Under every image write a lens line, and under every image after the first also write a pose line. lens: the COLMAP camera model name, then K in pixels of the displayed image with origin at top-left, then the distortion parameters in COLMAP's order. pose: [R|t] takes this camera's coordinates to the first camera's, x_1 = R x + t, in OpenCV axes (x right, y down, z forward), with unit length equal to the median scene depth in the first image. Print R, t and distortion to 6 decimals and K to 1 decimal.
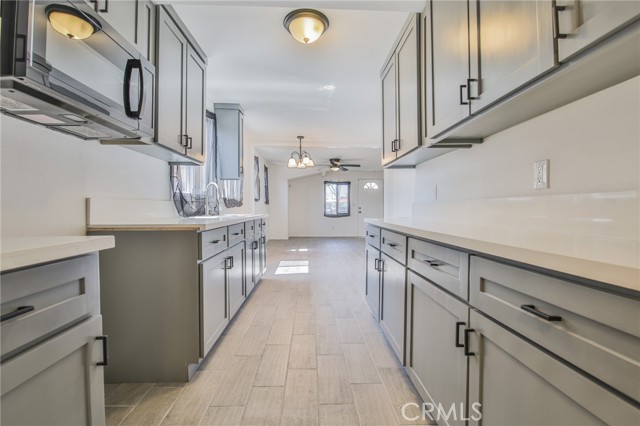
lens RADIAL K [[290.5, 0, 318.7], [0, 290.5, 209.3], [0, 0, 1]] dist [-0.015882, -0.000255]
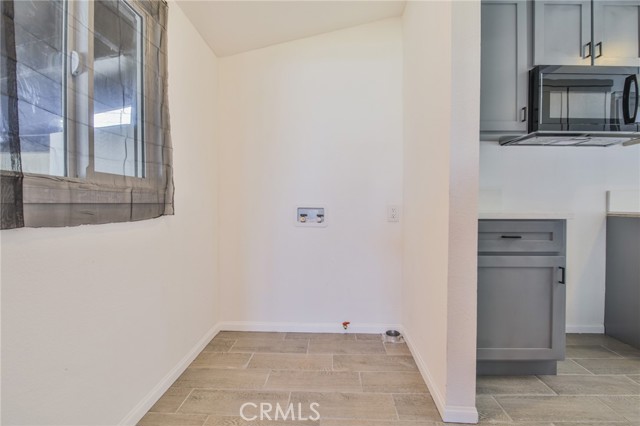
lens RADIAL K [[290.5, 0, 318.7], [0, 290.5, 209.3], [0, 0, 1]] dist [-0.015882, -0.000255]
pose [[-0.083828, 0.014021, -0.996382, 0.677763], [-0.007604, 0.999863, 0.014710, 0.038133], [0.996451, 0.008810, -0.083710, -0.216747]]
